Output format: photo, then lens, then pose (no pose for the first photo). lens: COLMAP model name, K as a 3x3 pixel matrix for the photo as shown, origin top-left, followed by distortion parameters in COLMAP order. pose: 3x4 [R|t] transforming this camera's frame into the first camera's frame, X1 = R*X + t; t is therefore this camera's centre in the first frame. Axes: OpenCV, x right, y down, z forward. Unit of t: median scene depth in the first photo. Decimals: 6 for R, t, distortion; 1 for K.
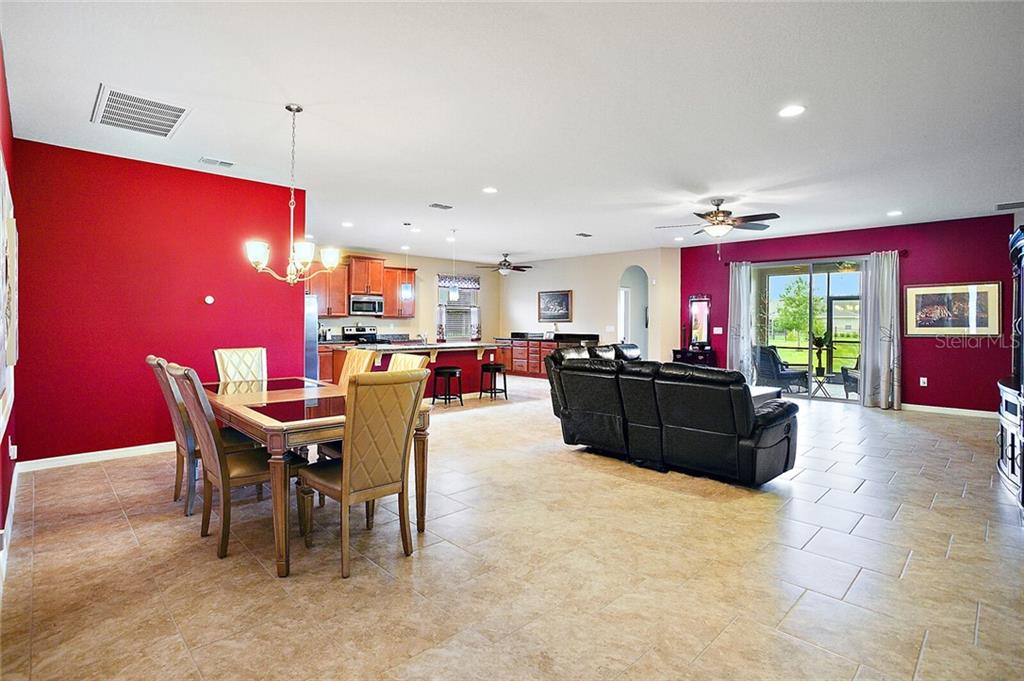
lens RADIAL K [[511.5, 0, 494.2], [0, 511.5, 322.6], [0, 0, 1]] dist [-0.058602, 0.022101]
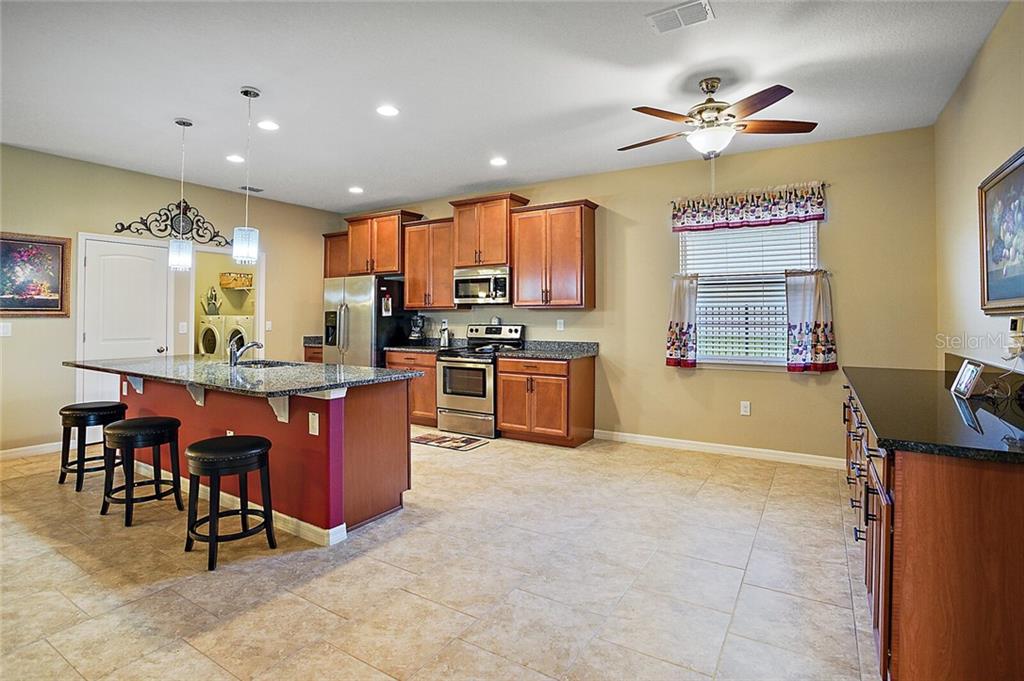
lens RADIAL K [[511.5, 0, 504.3], [0, 511.5, 315.4], [0, 0, 1]] dist [-0.058602, 0.022101]
pose [[0.264503, -0.006088, -0.964366, 0.287403], [0.001143, 0.999981, -0.005999, 0.000645], [0.964384, 0.000484, 0.264505, 0.878368]]
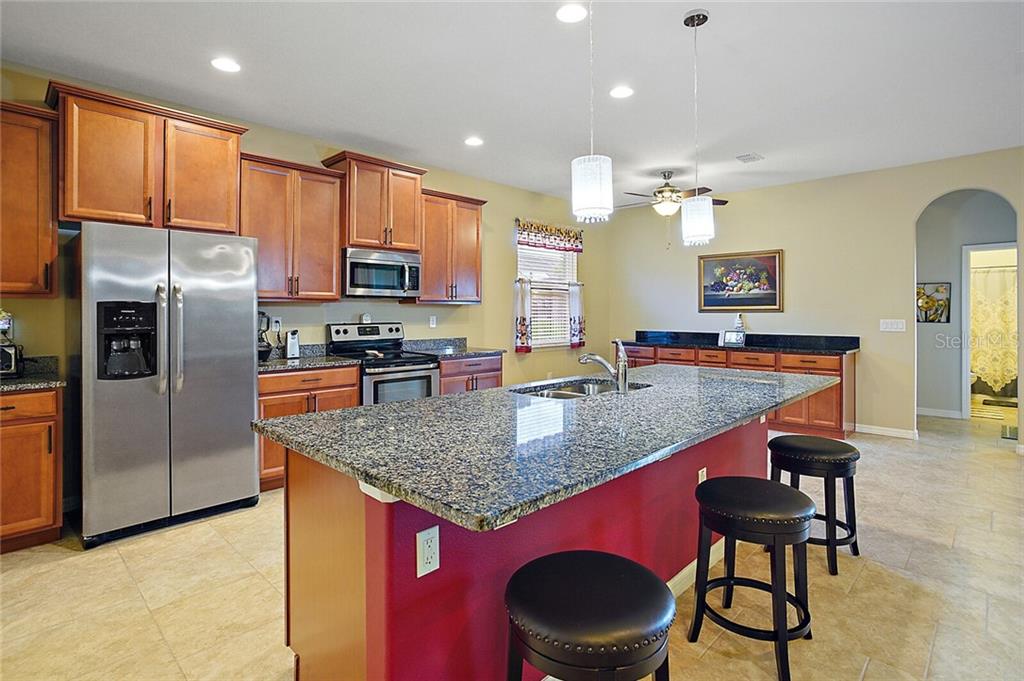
lens RADIAL K [[511.5, 0, 500.8], [0, 511.5, 312.3], [0, 0, 1]] dist [-0.058602, 0.022101]
pose [[0.999251, -0.004031, 0.038489, -0.167599], [0.004156, 0.999986, -0.003163, -0.000048], [-0.038476, 0.003321, 0.999254, 0.565161]]
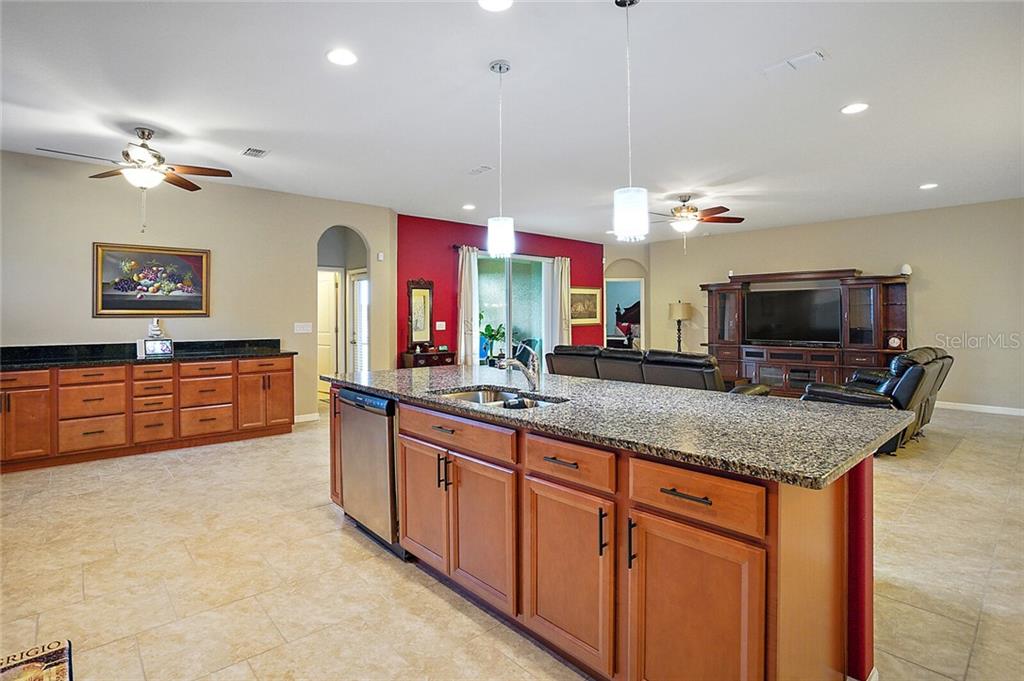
lens RADIAL K [[511.5, 0, 497.0], [0, 511.5, 317.1], [0, 0, 1]] dist [-0.058602, 0.022101]
pose [[0.024962, -0.004315, 0.999679, -0.351761], [0.004533, 0.999981, 0.004204, -0.001399], [-0.999678, 0.004427, 0.024981, 0.798718]]
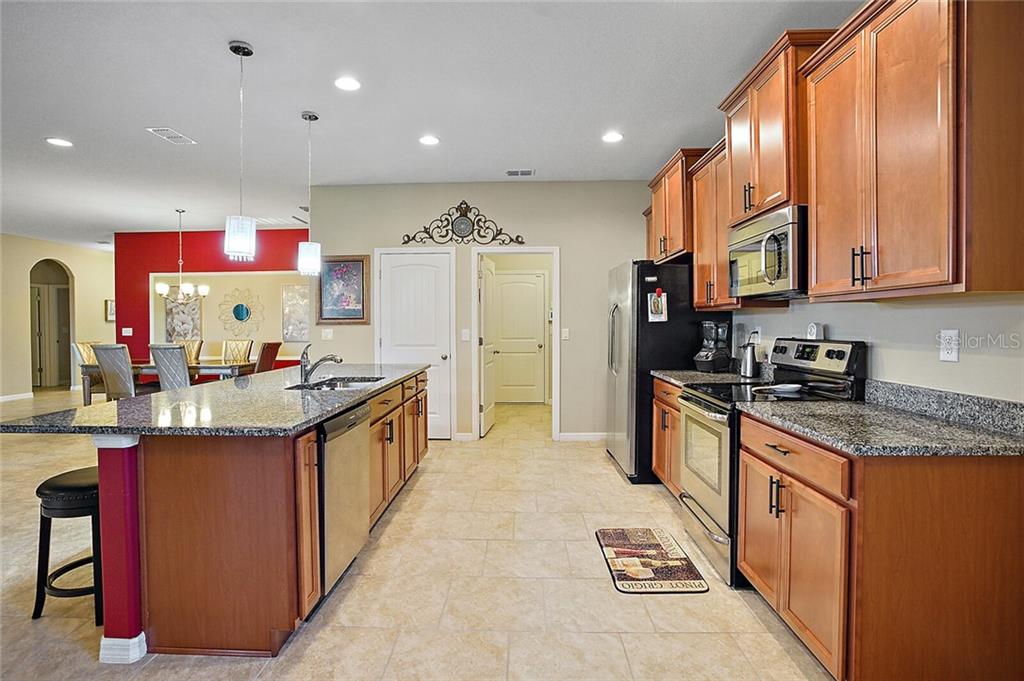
lens RADIAL K [[511.5, 0, 509.3], [0, 511.5, 340.4], [0, 0, 1]] dist [-0.058602, 0.022101]
pose [[-0.694195, 0.023046, -0.719418, 0.027034], [0.001314, 0.999526, 0.030751, -0.000148], [0.719786, 0.020402, -0.693897, 1.087546]]
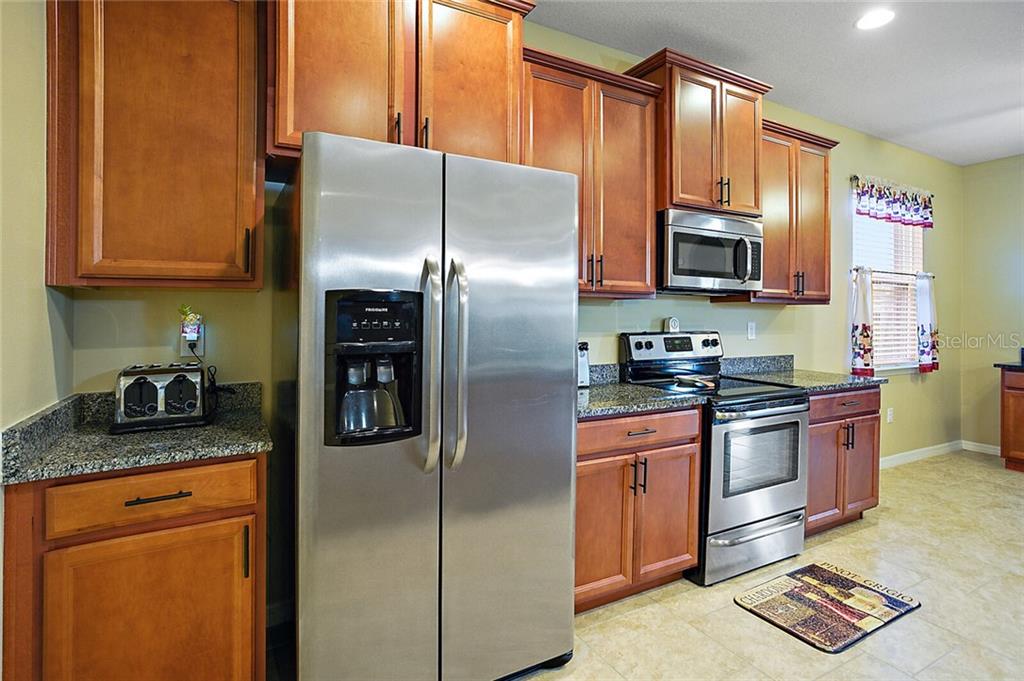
lens RADIAL K [[511.5, 0, 496.8], [0, 511.5, 314.0], [0, 0, 1]] dist [-0.058602, 0.022101]
pose [[0.963758, 0.003473, -0.266754, -0.288699], [-0.005148, 0.999971, -0.005580, -0.000446], [0.266727, 0.006751, 0.963748, 0.715275]]
